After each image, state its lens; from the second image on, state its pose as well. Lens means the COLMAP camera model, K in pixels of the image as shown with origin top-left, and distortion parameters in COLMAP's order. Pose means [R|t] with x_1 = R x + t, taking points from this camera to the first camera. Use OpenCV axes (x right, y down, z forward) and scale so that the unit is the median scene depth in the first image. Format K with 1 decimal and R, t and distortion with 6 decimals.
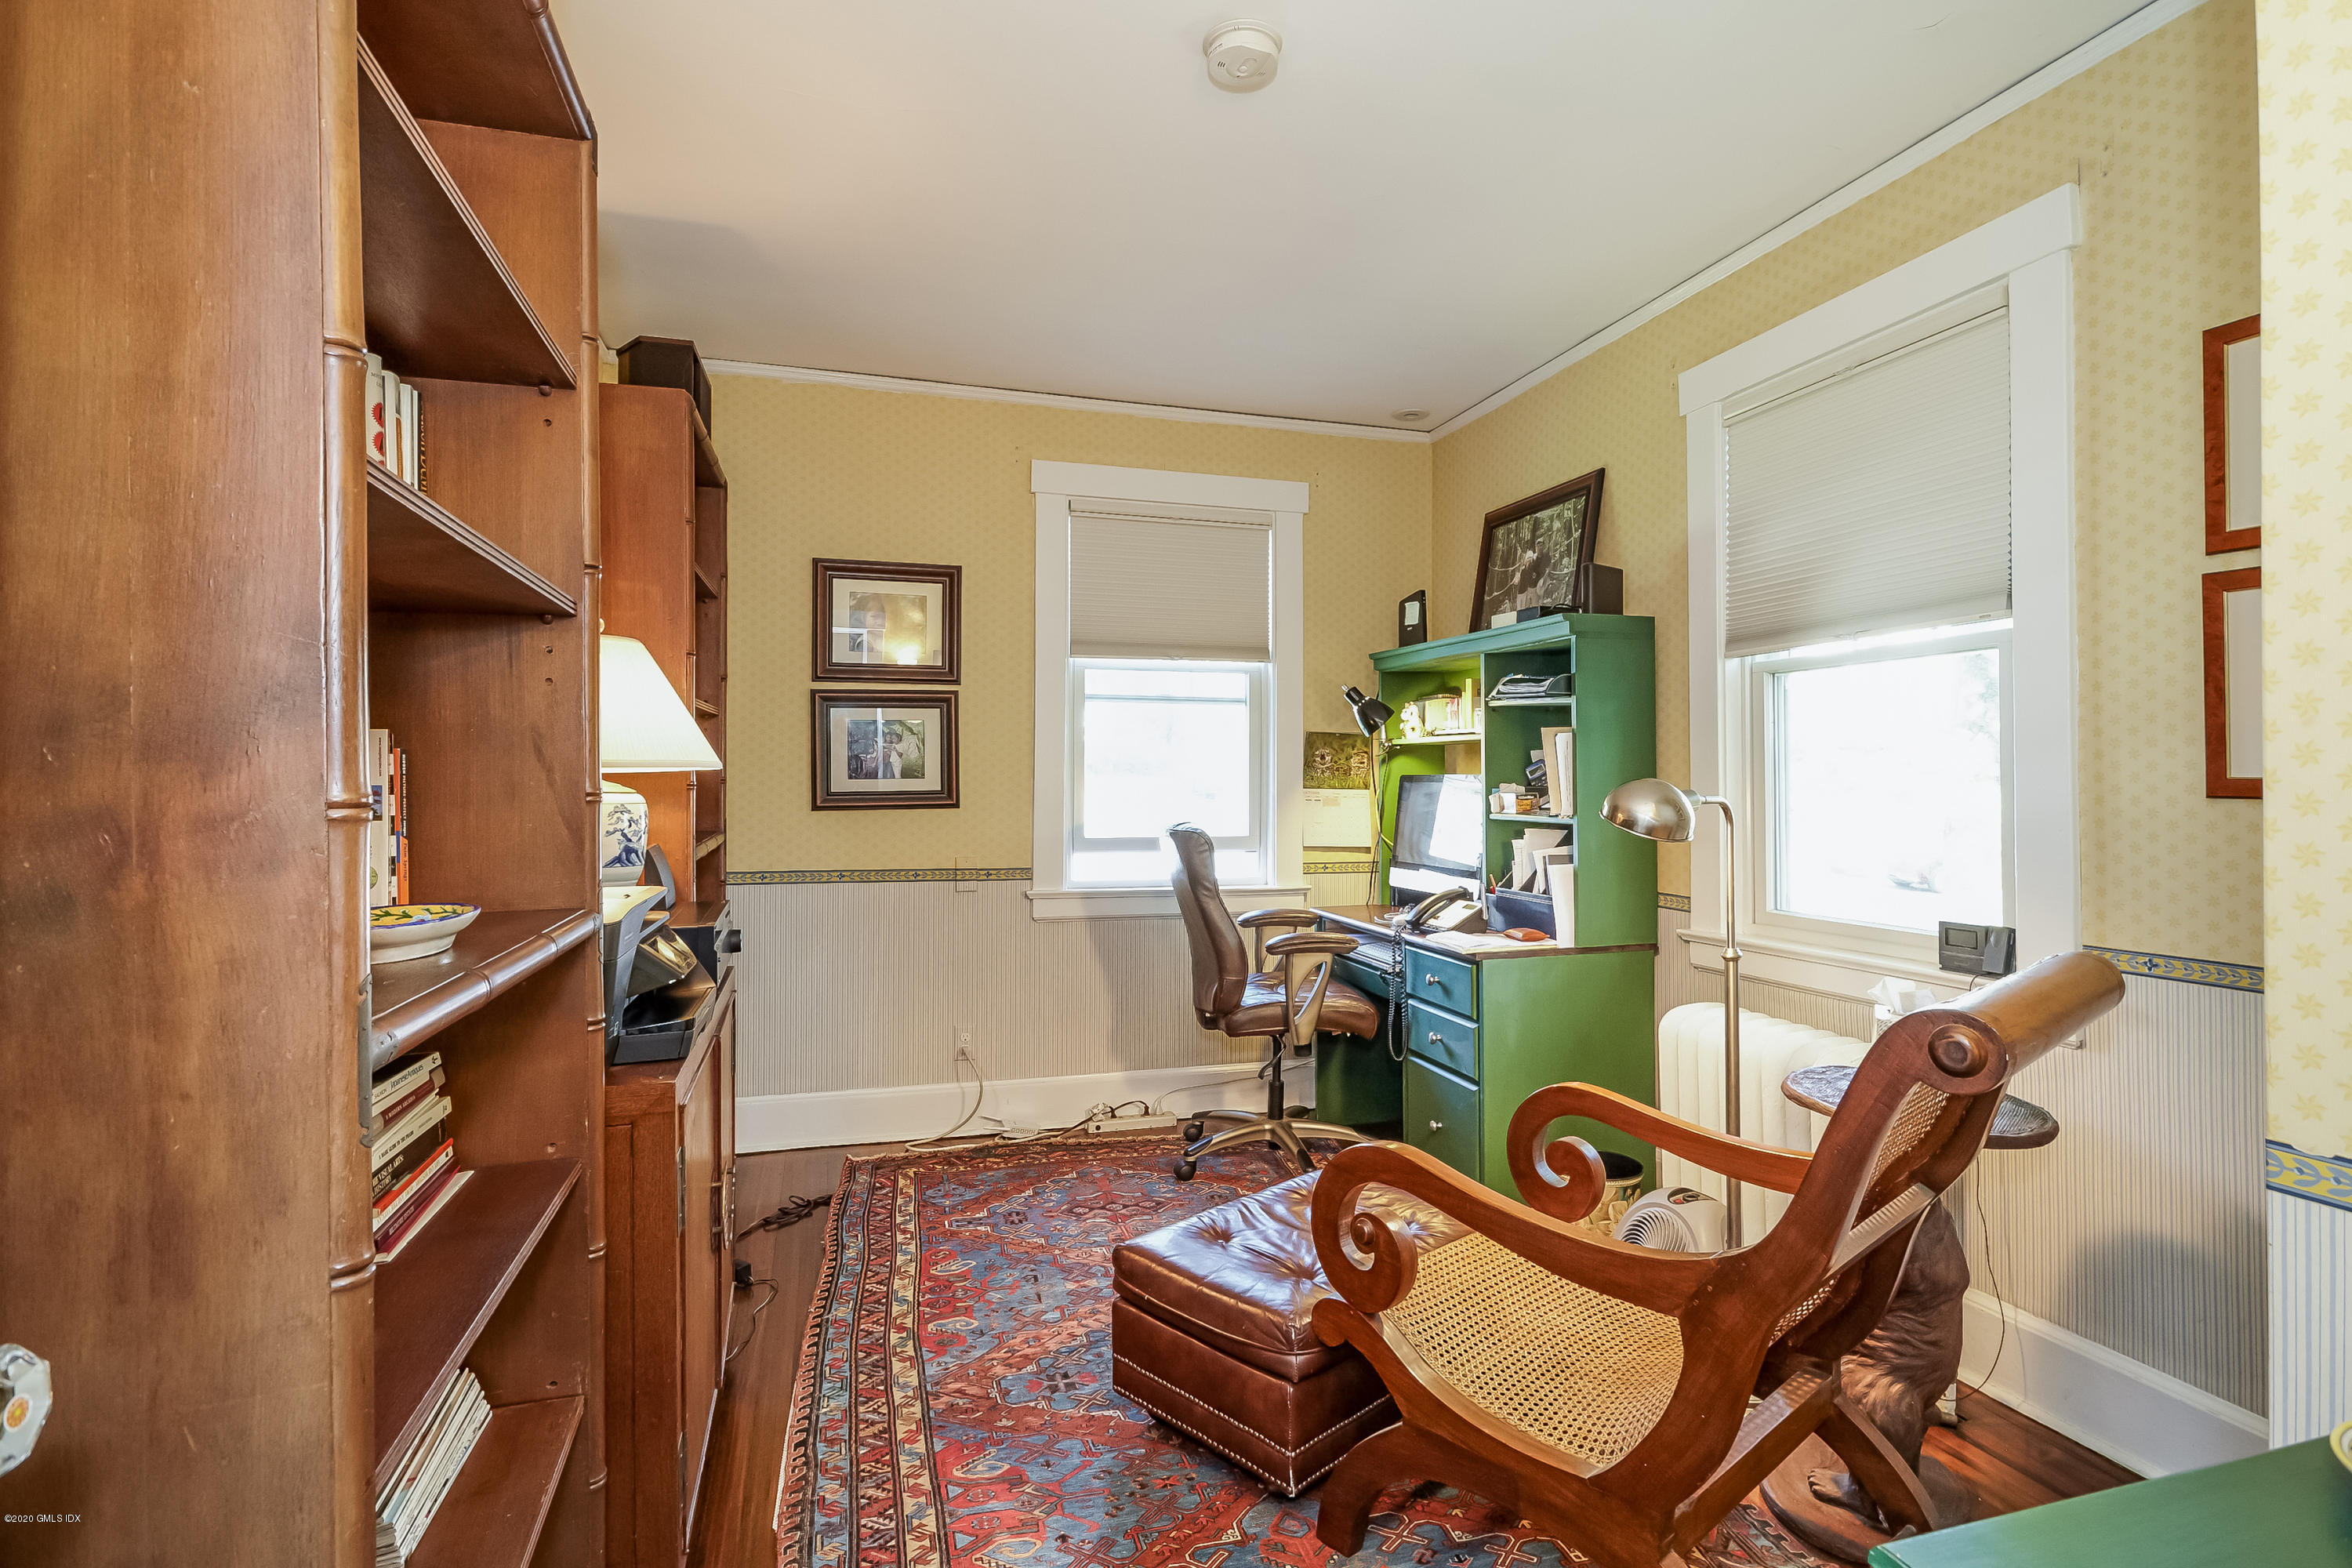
lens RADIAL K [[1152.5, 0, 1178.7], [0, 1152.5, 813.1], [0, 0, 1]] dist [0.003232, 0.000637]
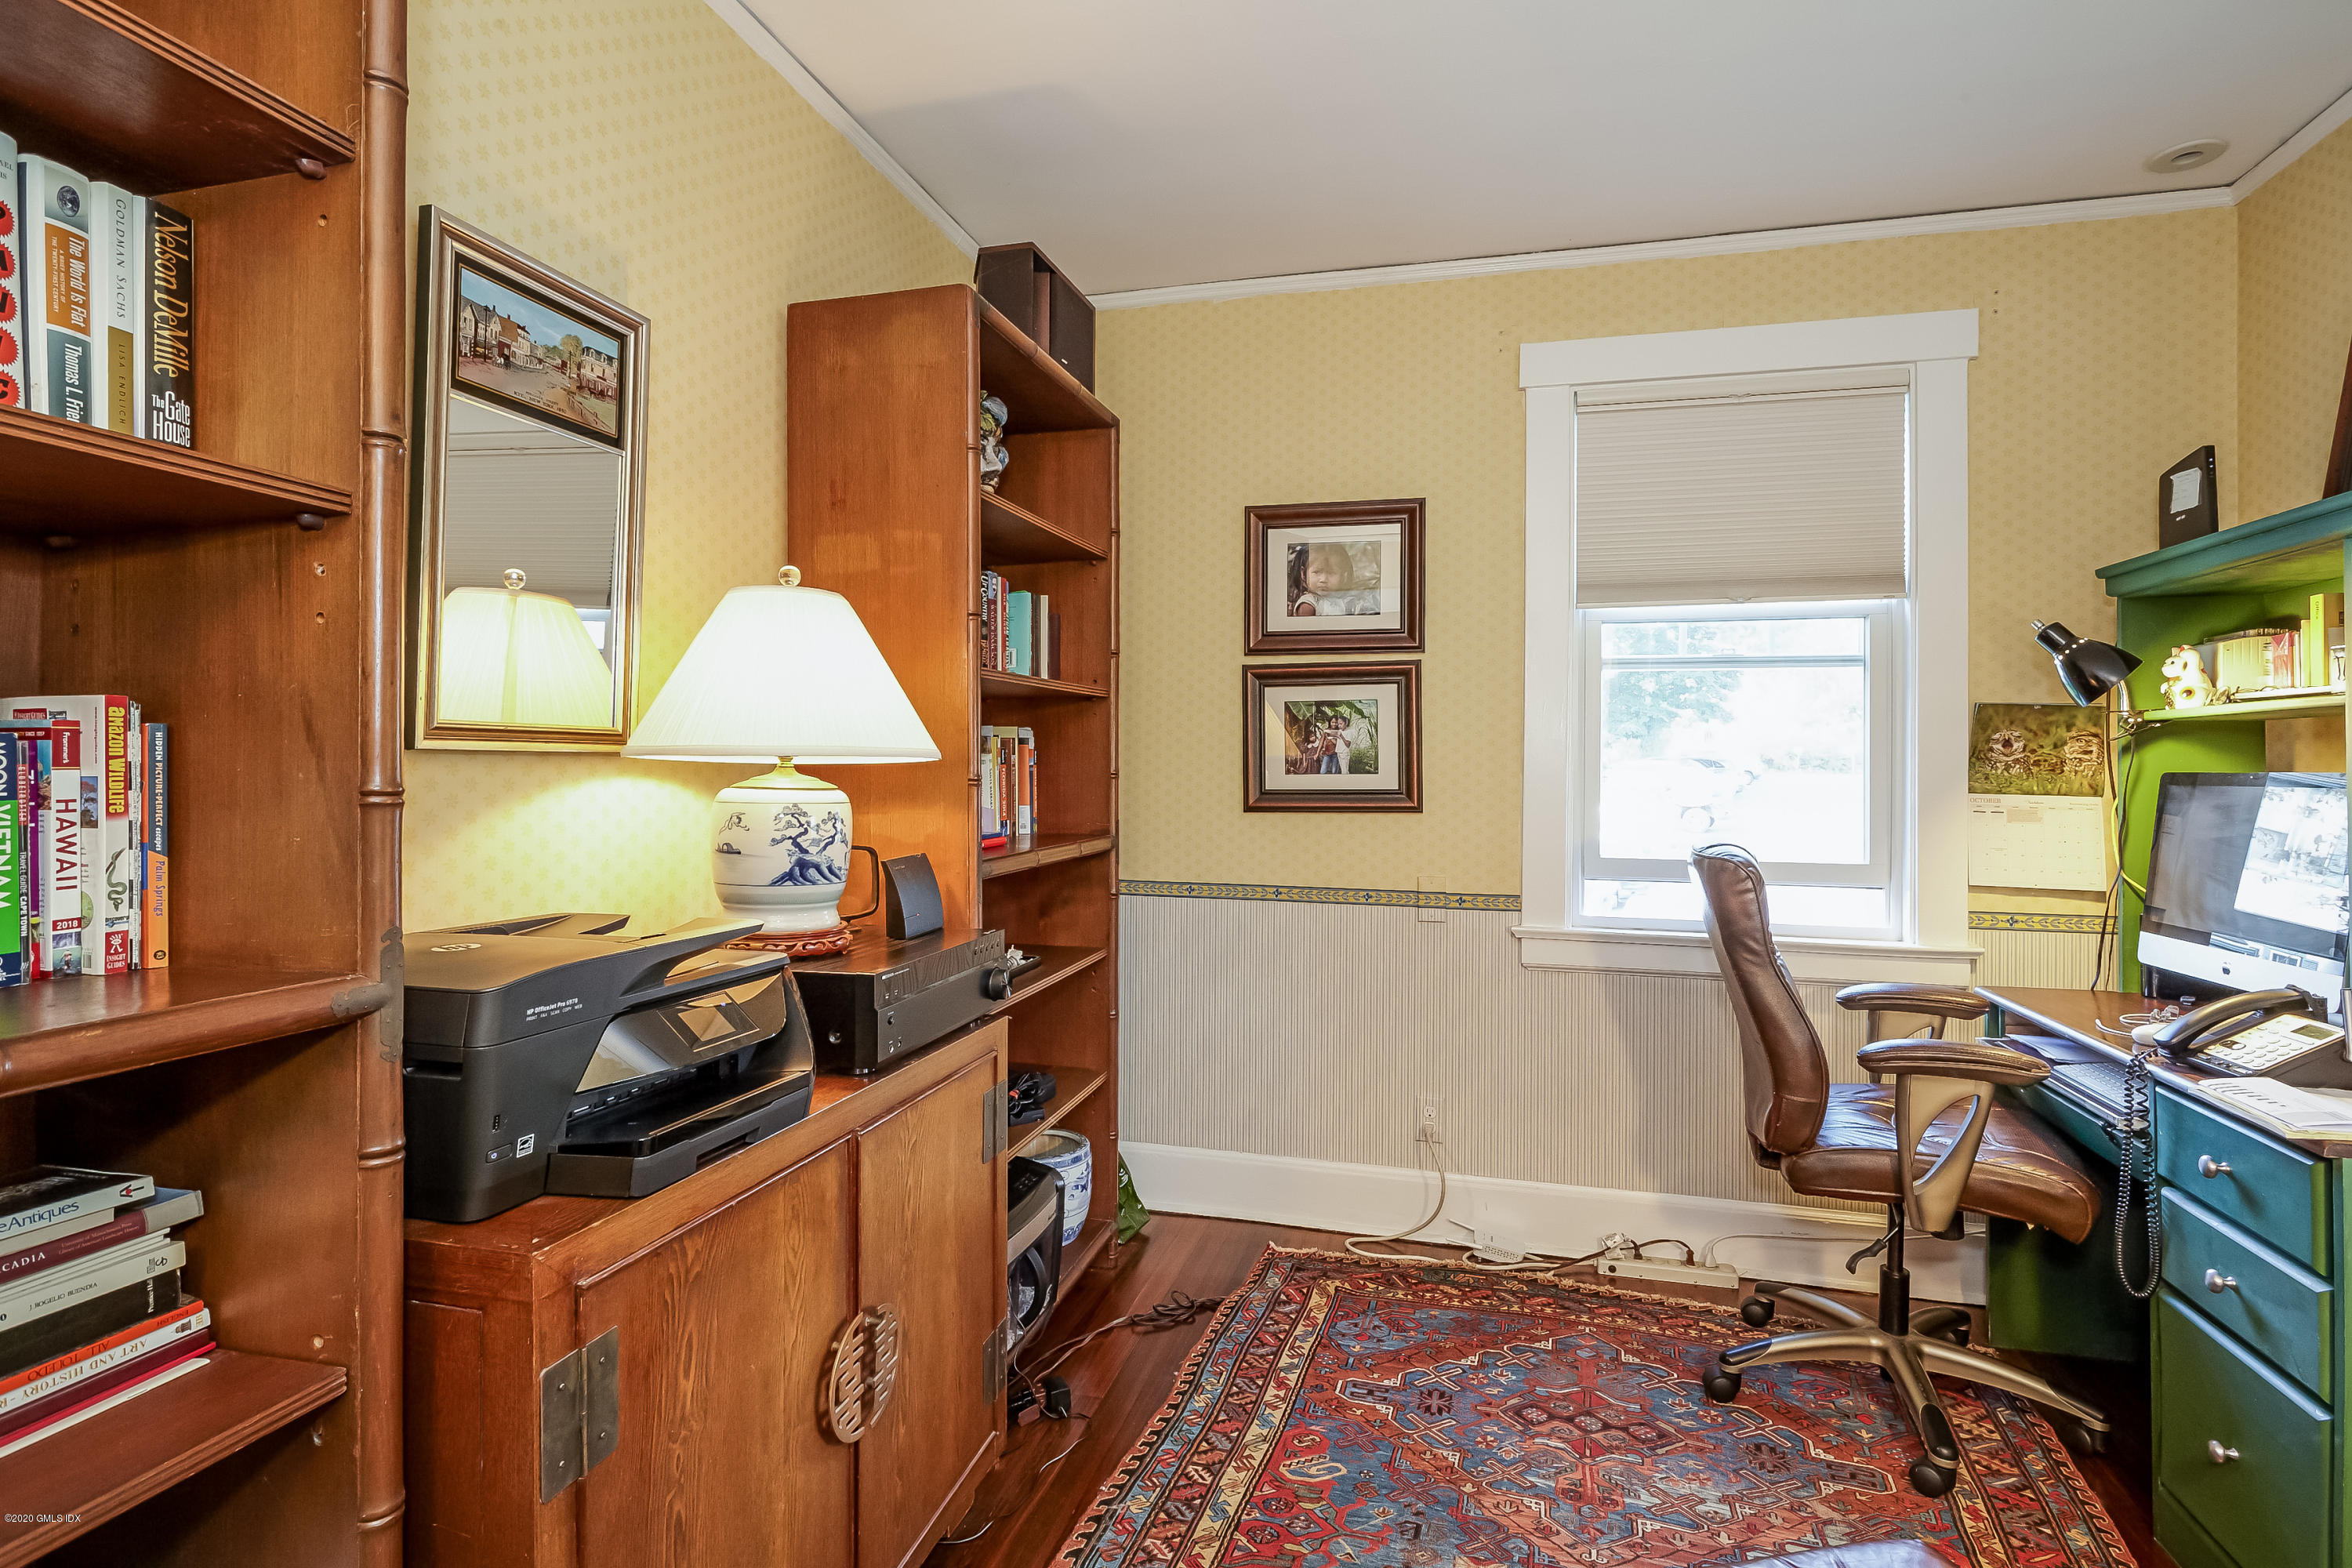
lens RADIAL K [[1169.8, 0, 1184.1], [0, 1169.8, 774.4], [0, 0, 1]] dist [0.000627, -0.001669]
pose [[0.857291, 0.006467, -0.514792, 0.076955], [-0.021753, 0.999483, -0.023669, -0.008065], [0.514372, 0.031489, 0.856989, 0.255858]]
